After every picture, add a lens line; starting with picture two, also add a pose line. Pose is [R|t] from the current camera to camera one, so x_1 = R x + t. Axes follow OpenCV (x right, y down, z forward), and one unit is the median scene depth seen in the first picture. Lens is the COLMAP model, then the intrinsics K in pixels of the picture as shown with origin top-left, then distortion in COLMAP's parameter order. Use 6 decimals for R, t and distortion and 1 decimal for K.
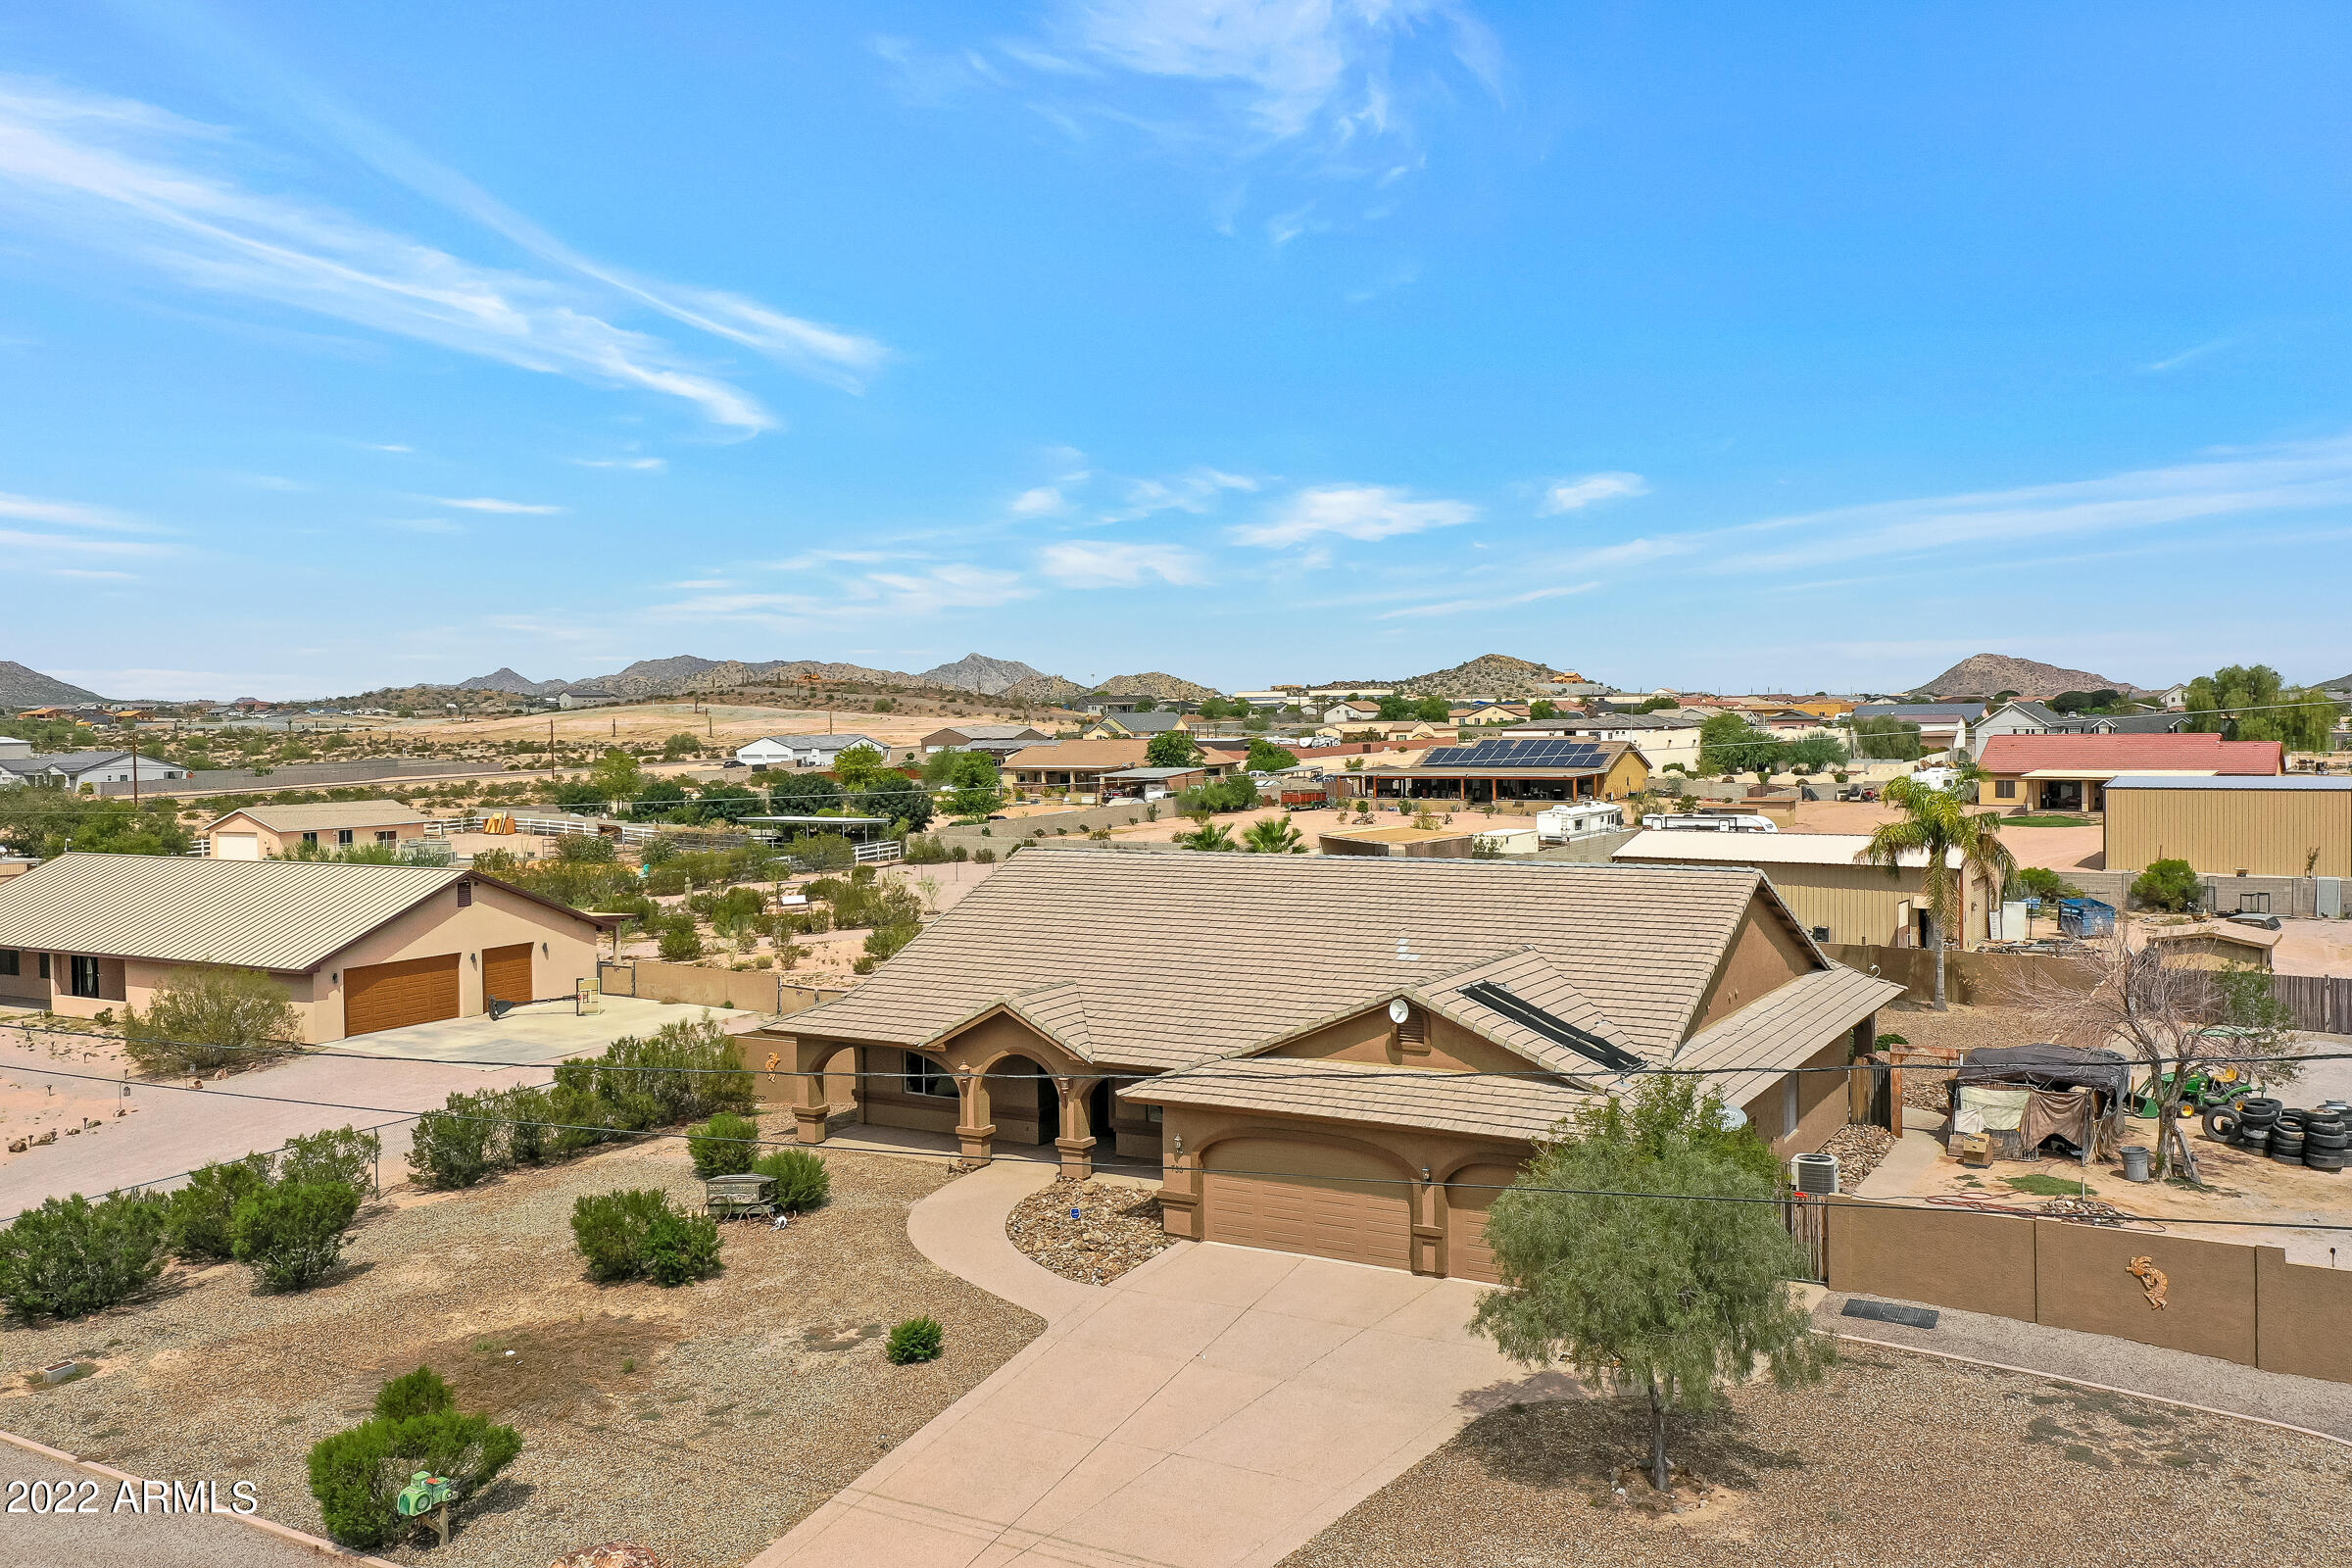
lens RADIAL K [[1899.9, 0, 1176.0], [0, 1899.9, 784.0], [0, 0, 1]] dist [0.041340, 0.001370]
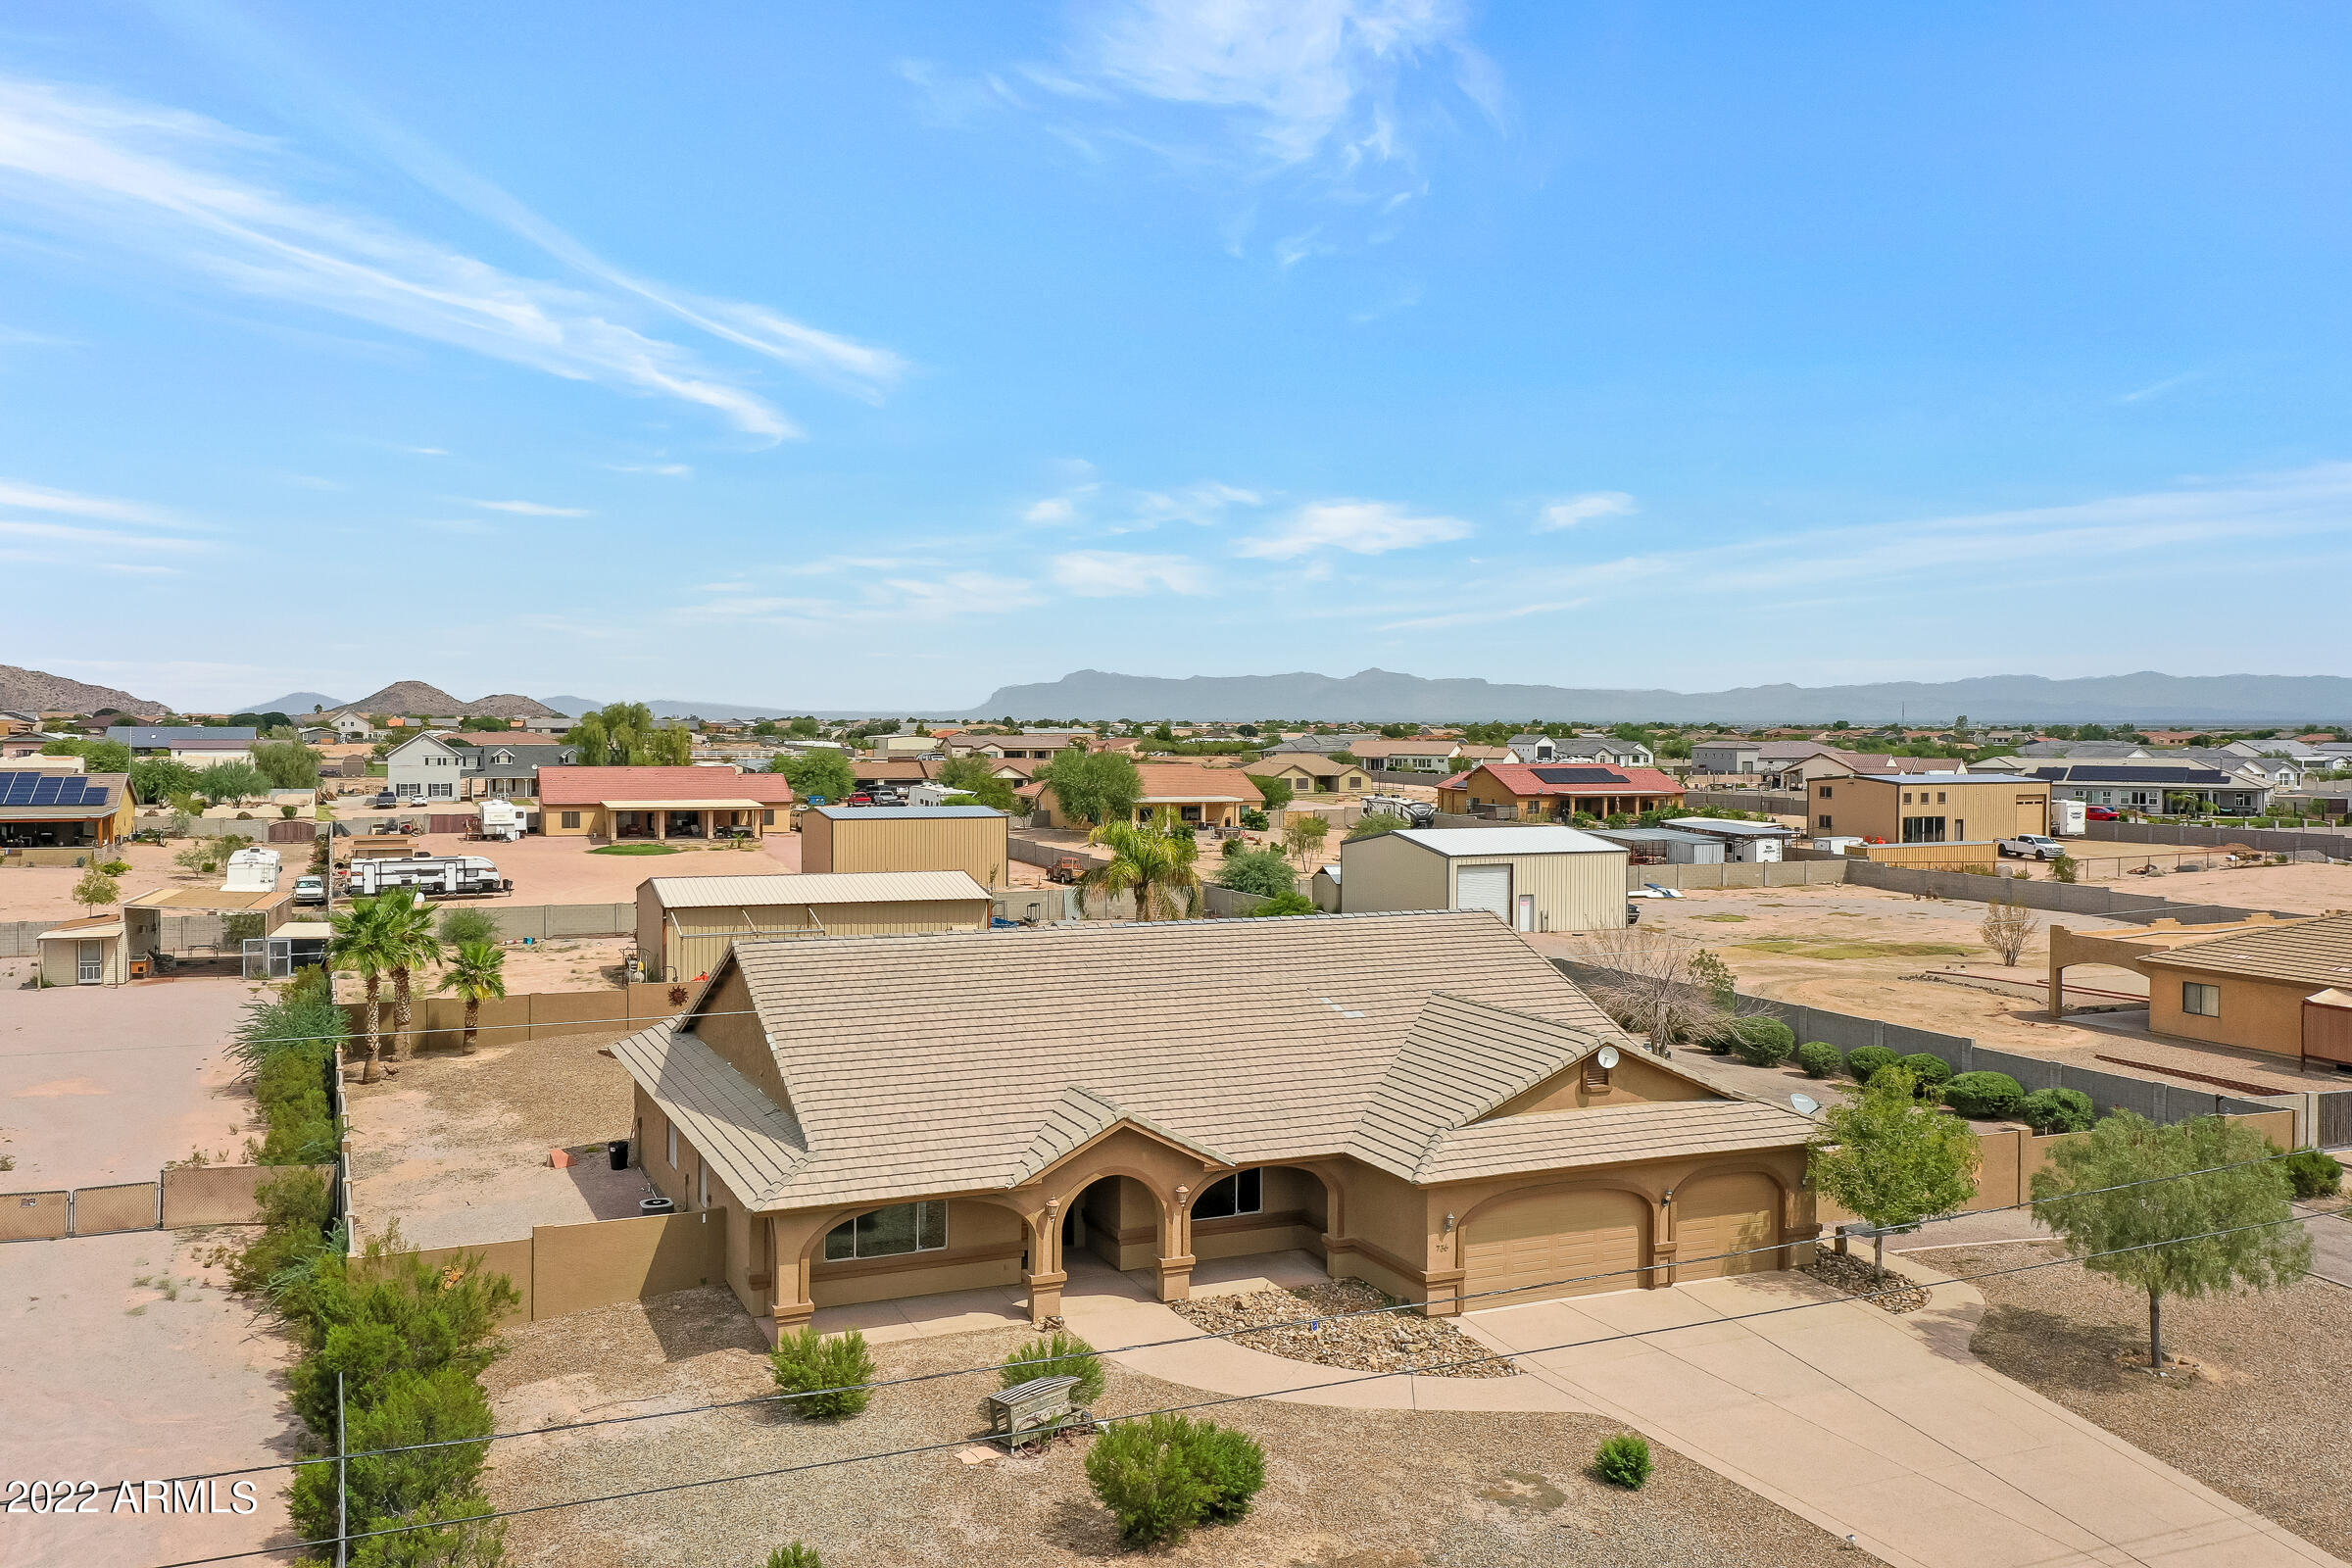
lens RADIAL K [[1884.8, 0, 1176.4], [0, 1884.8, 755.6], [0, 0, 1]] dist [0.051177, -0.002116]
pose [[0.583659, 0.001842, 0.811997, -0.917595], [0.018324, 0.999713, -0.015439, -0.044396], [-0.811792, 0.023890, 0.583458, 0.545561]]
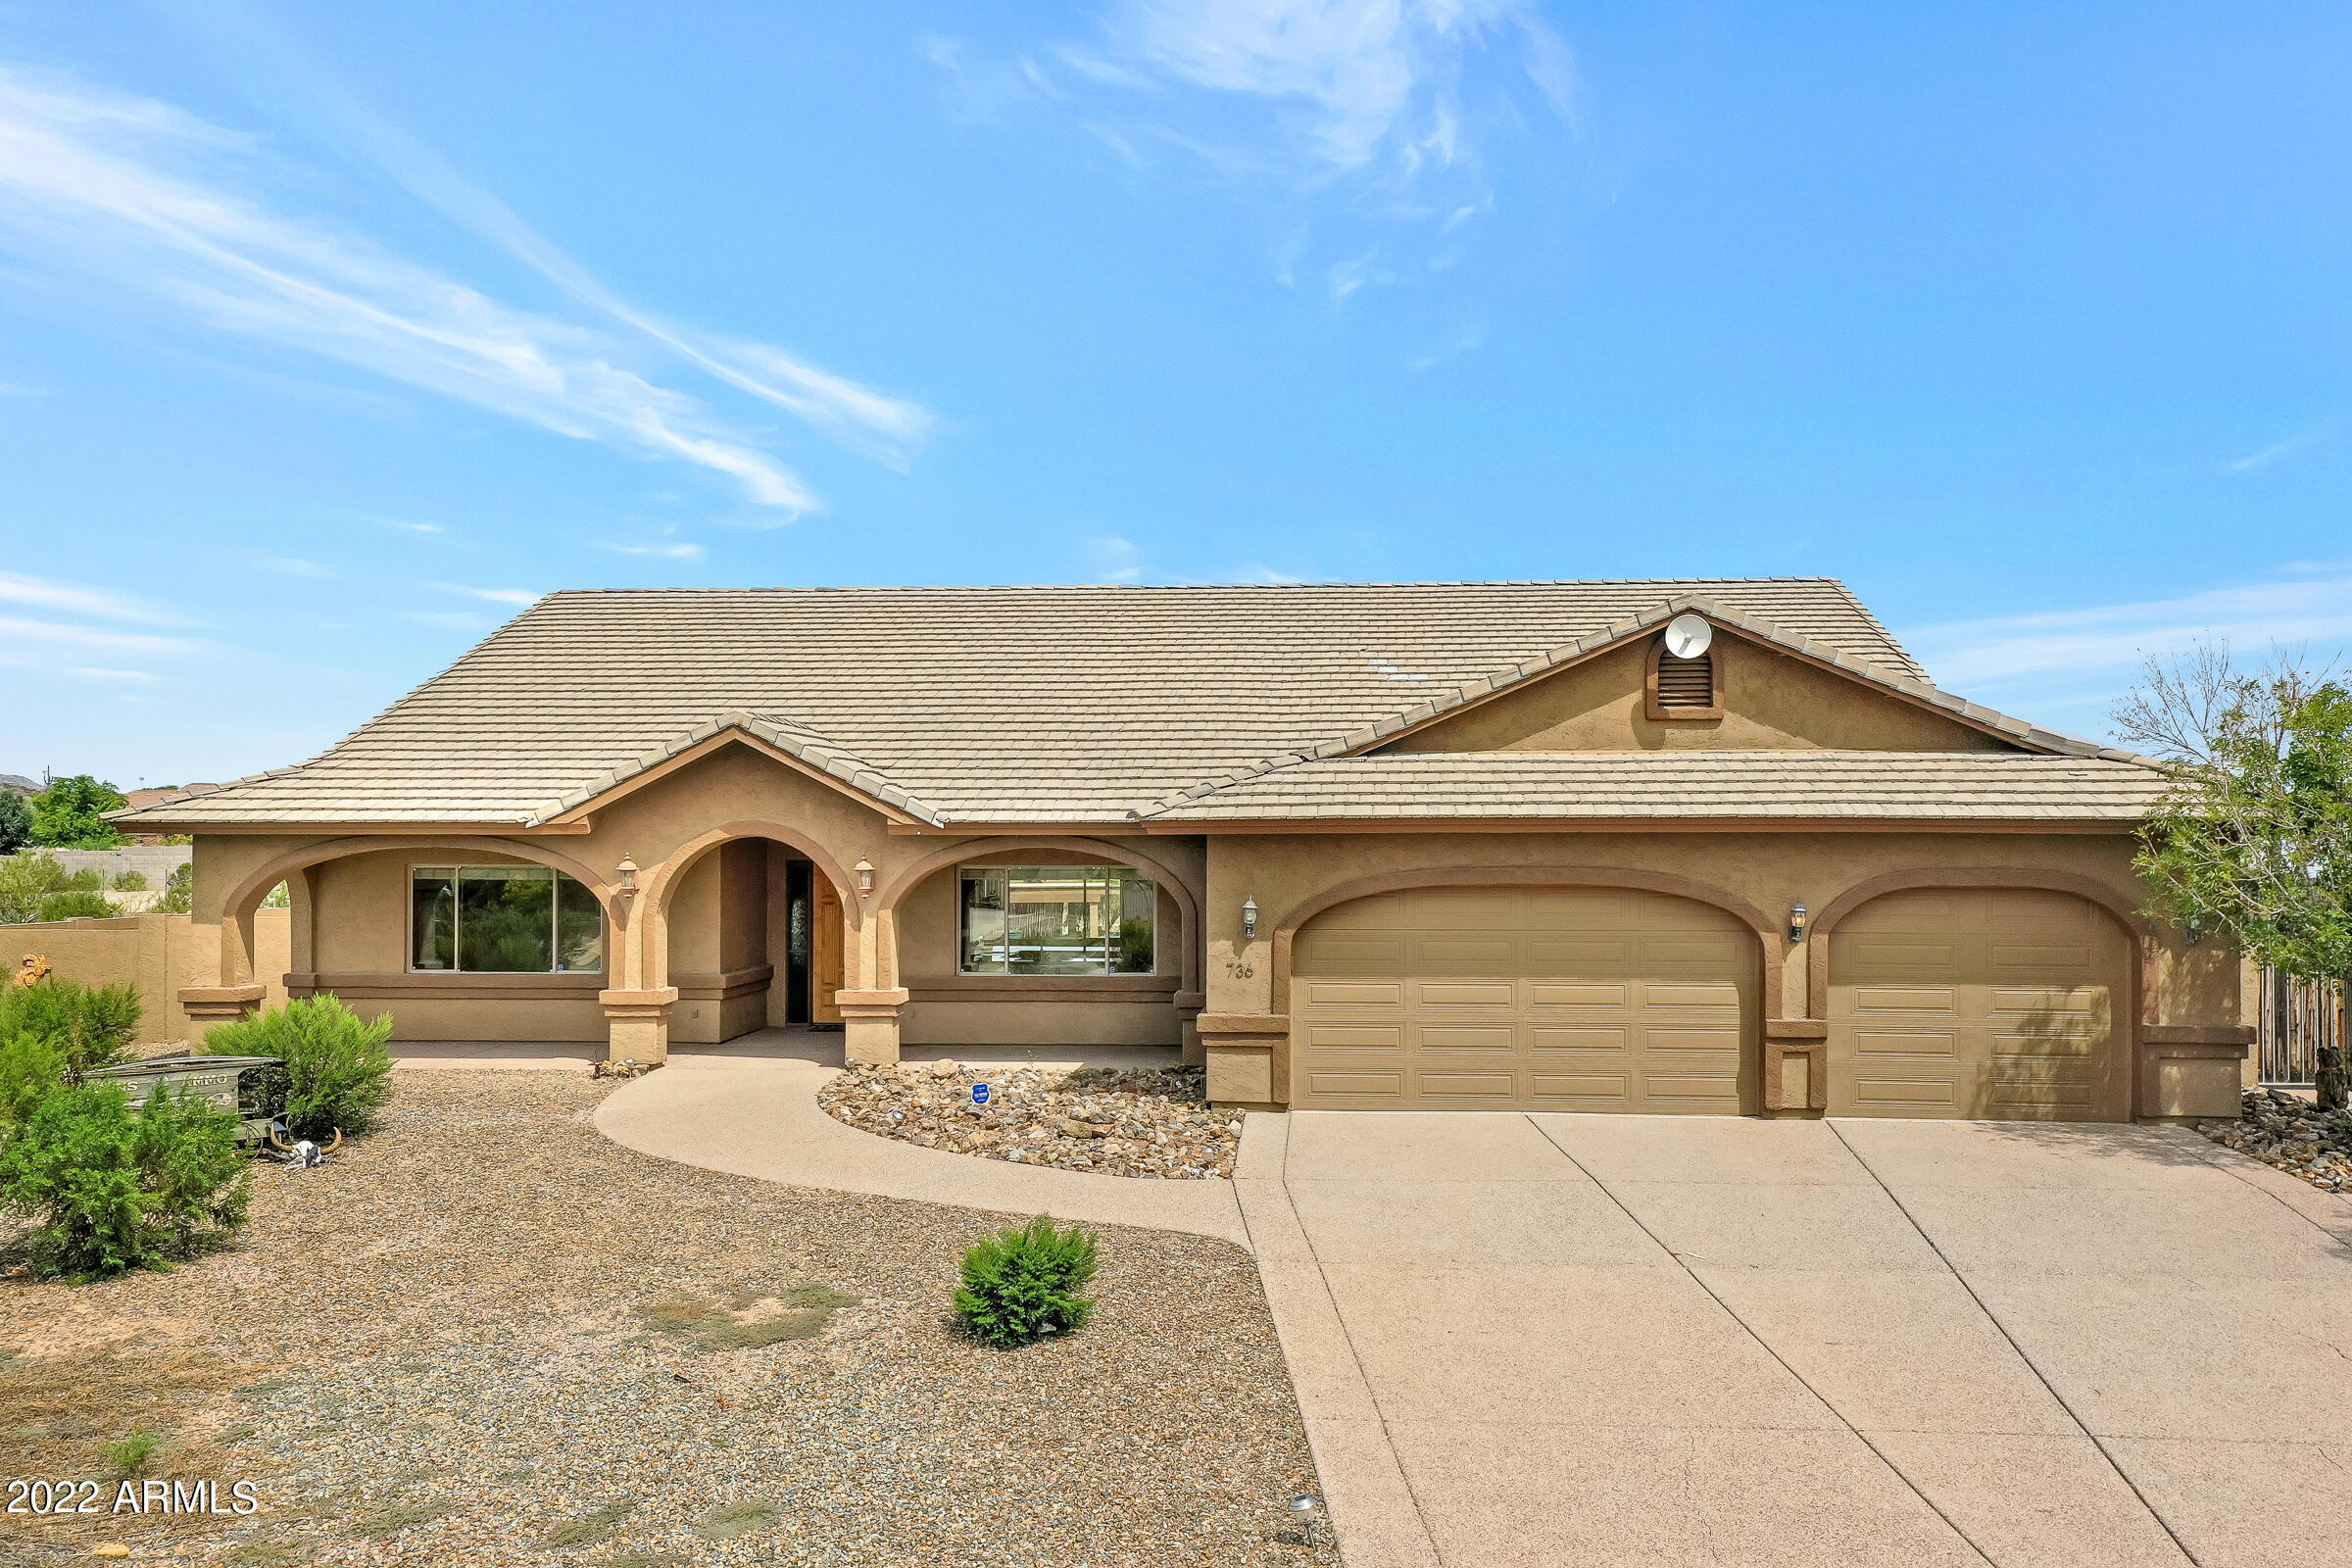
lens RADIAL K [[1936.6, 0, 1202.7], [0, 1936.6, 810.9], [0, 0, 1]] dist [0.053579, -0.002188]
pose [[0.895473, 0.019676, 0.444681, -0.243826], [0.003999, 0.998627, -0.052240, 0.193422], [-0.445098, 0.048557, 0.894164, 0.565014]]
